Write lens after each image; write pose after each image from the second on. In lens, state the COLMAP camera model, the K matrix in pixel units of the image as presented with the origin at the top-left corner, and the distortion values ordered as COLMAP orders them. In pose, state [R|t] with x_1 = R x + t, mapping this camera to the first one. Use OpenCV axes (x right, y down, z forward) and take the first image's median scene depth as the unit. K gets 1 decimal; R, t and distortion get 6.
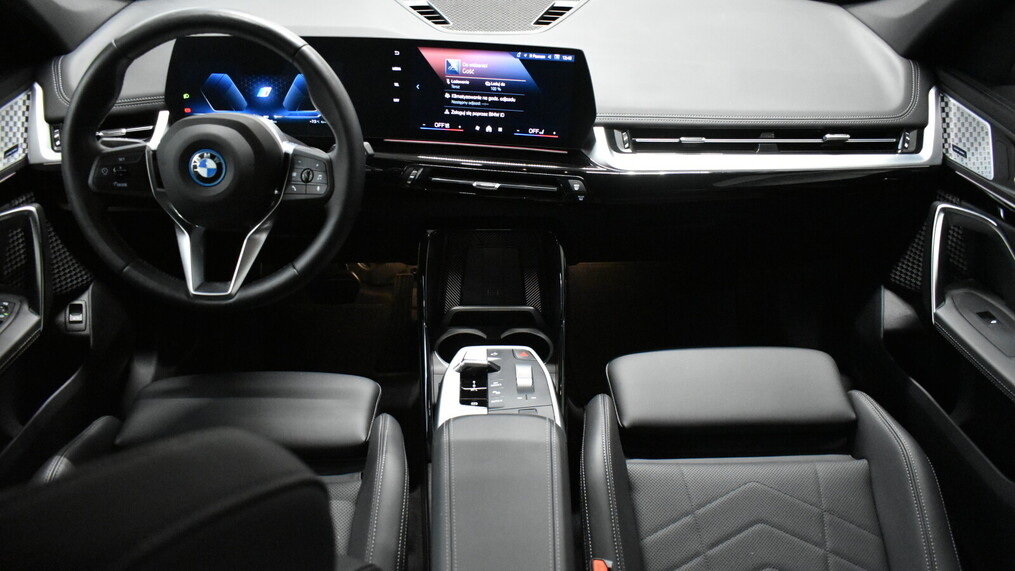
lens RADIAL K [[776.5, 0, 508.0], [0, 776.5, 287.6], [0, 0, 1]] dist [-0.001663, -0.004899]
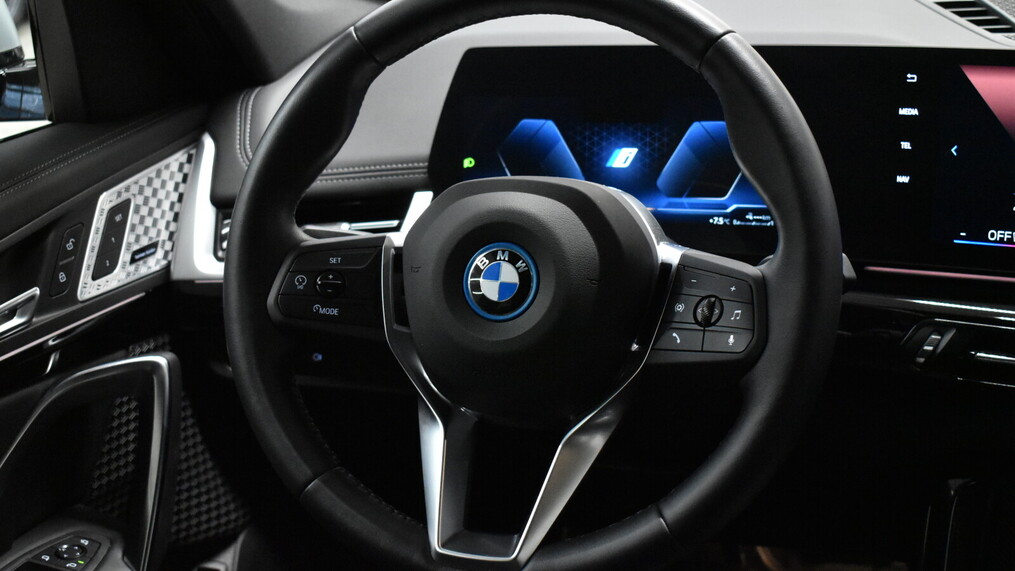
lens RADIAL K [[1555.7, 0, 508.3], [0, 1555.7, 284.3], [0, 0, 1]] dist [-0.035023, 0.000000]
pose [[0.941271, 0.038570, -0.335442, -0.063297], [-0.114153, 0.971309, -0.208636, 0.036699], [0.317771, 0.234674, 0.918667, 0.131658]]
